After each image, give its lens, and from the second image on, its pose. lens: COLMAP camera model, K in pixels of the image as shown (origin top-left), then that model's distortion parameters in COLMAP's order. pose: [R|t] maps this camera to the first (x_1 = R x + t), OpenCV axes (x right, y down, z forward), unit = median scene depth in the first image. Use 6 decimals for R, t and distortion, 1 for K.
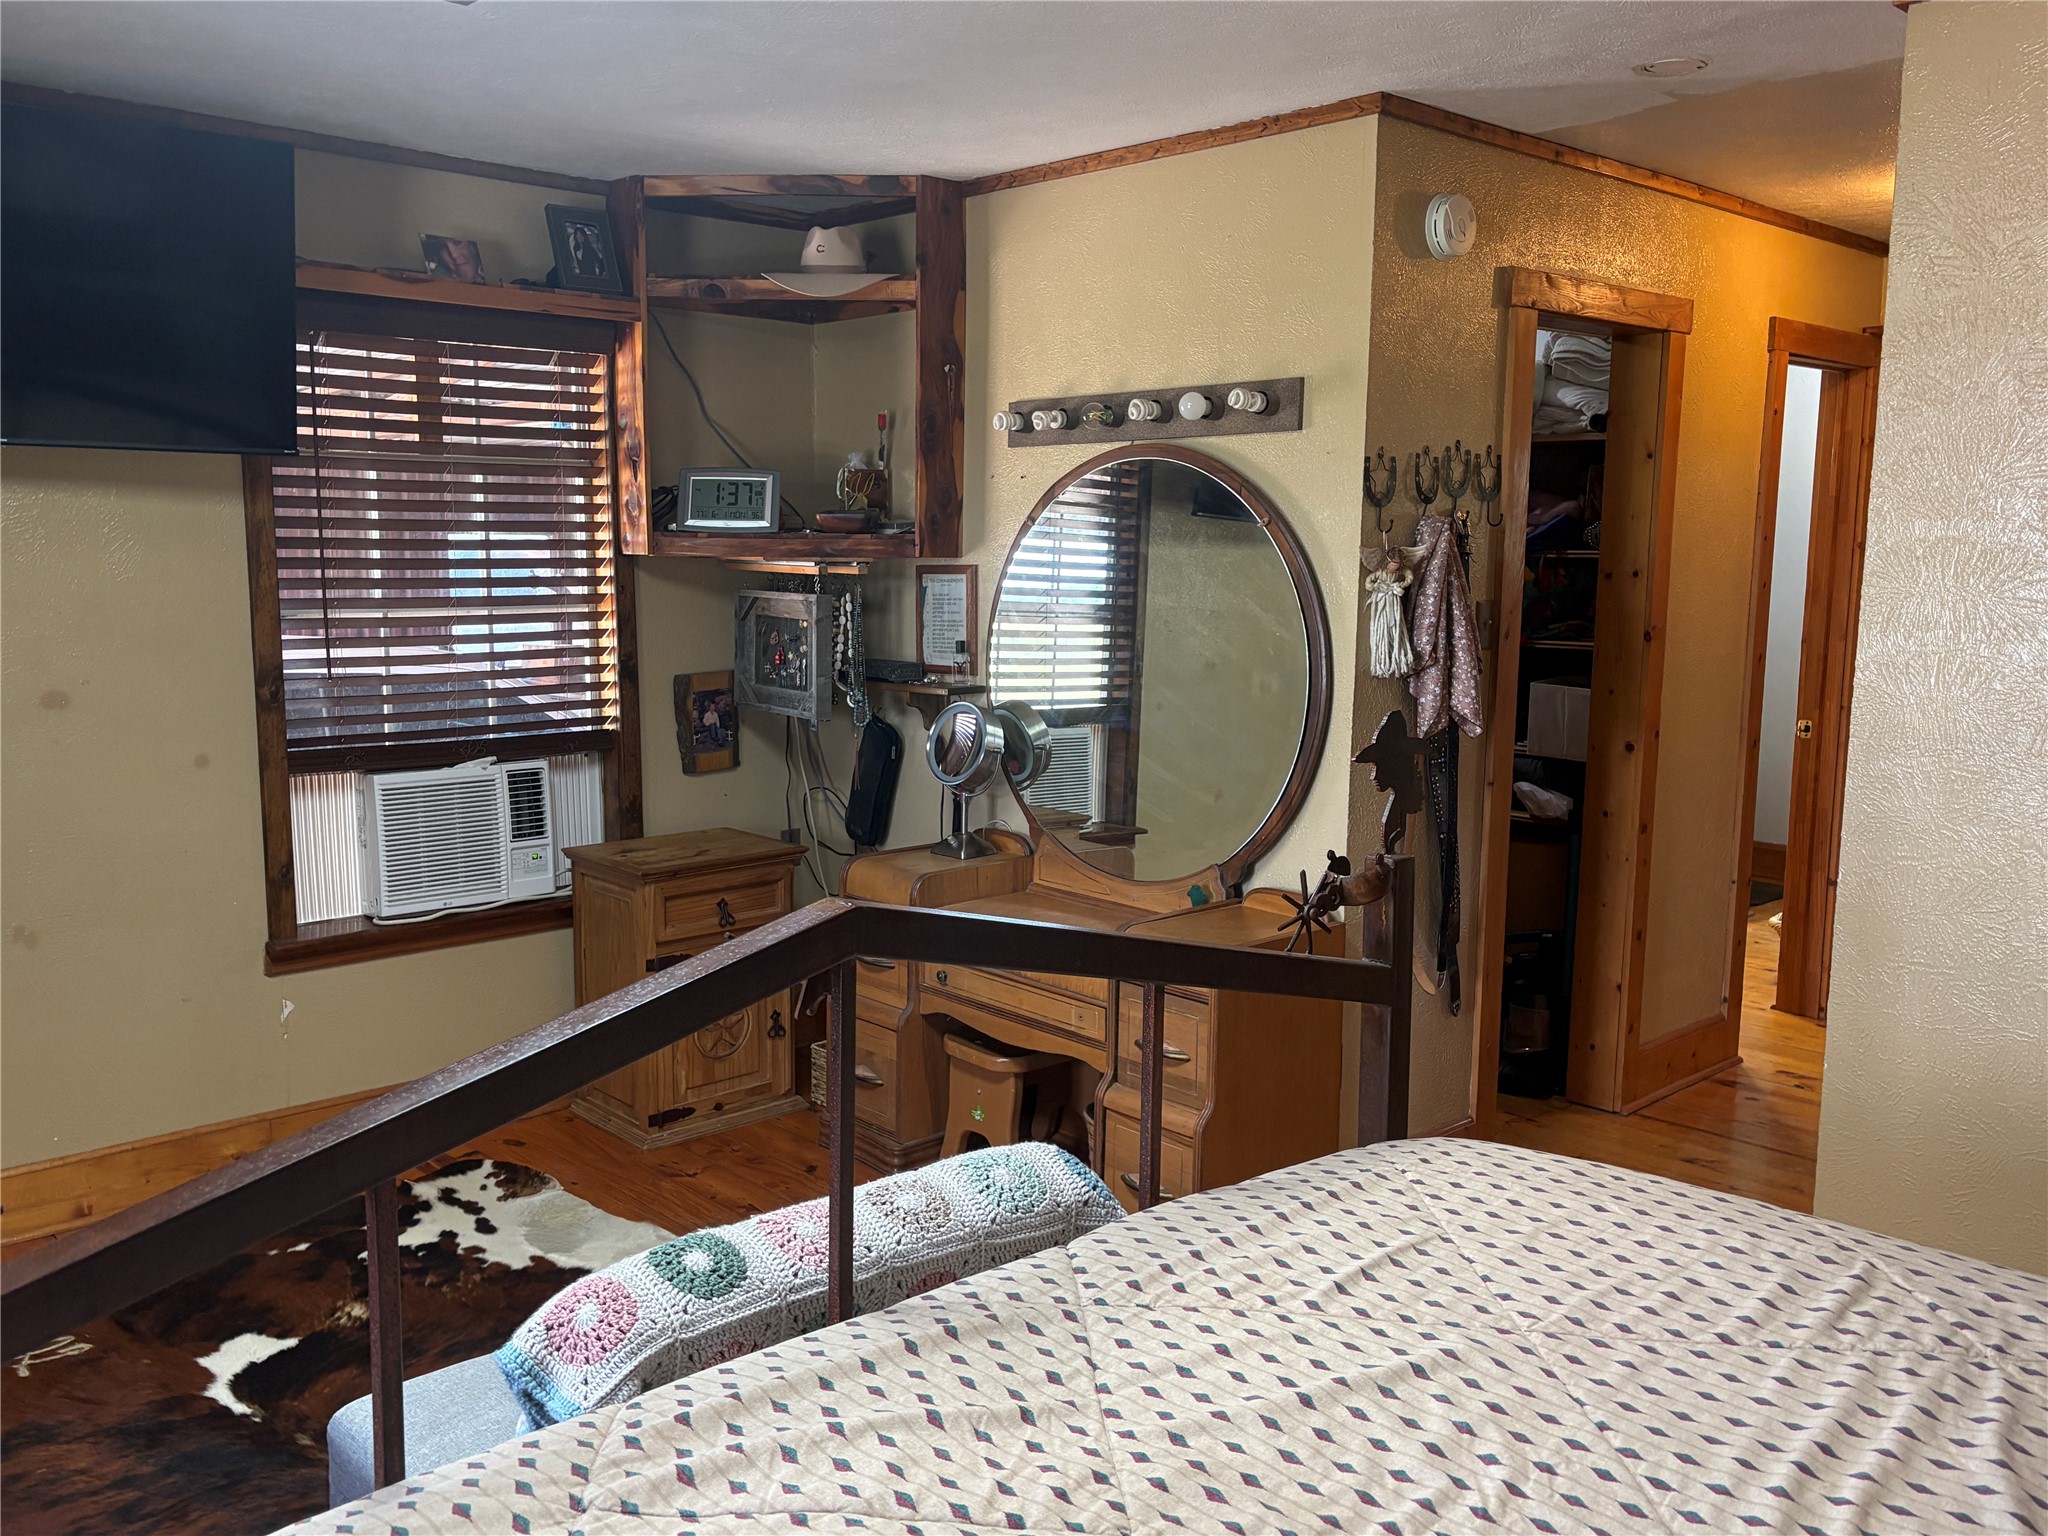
lens RADIAL K [[1708.0, 0, 1024.0], [0, 1708.0, 768.0], [0, 0, 1]] dist [0.096449, -0.135325]
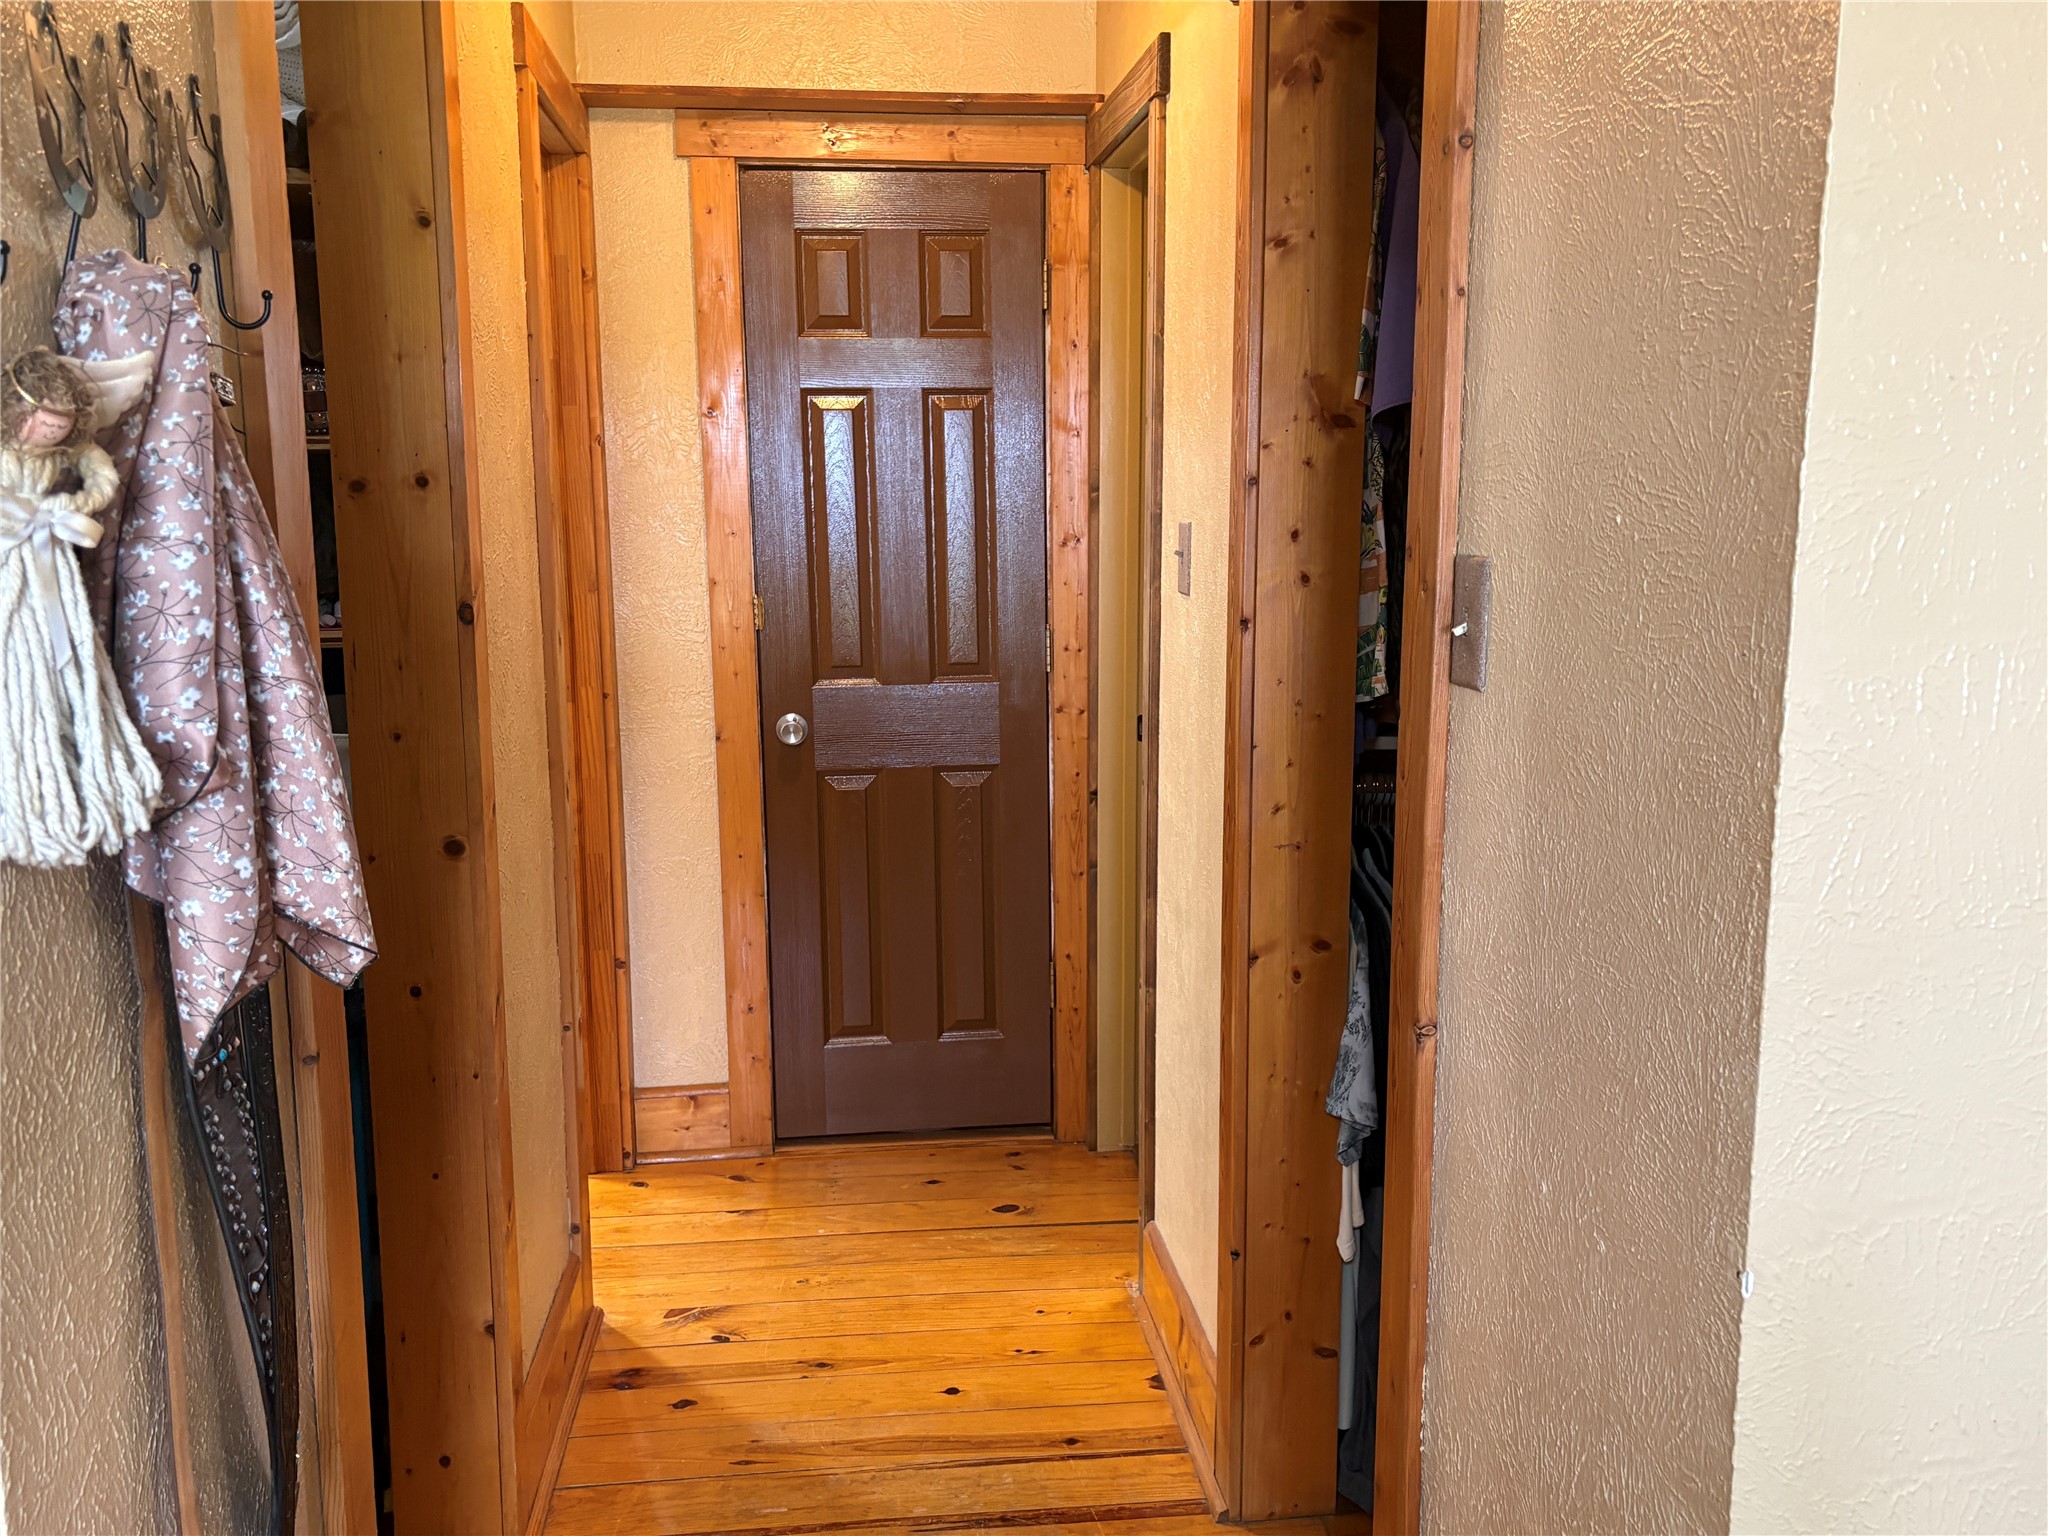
lens RADIAL K [[1708.0, 0, 1024.0], [0, 1708.0, 768.0], [0, 0, 1]] dist [0.096449, -0.135325]
pose [[0.609426, -0.142157, 0.779995, 0.094689], [0.111409, 0.989388, 0.093273, -0.074009], [-0.784977, 0.030056, 0.618796, 0.709099]]
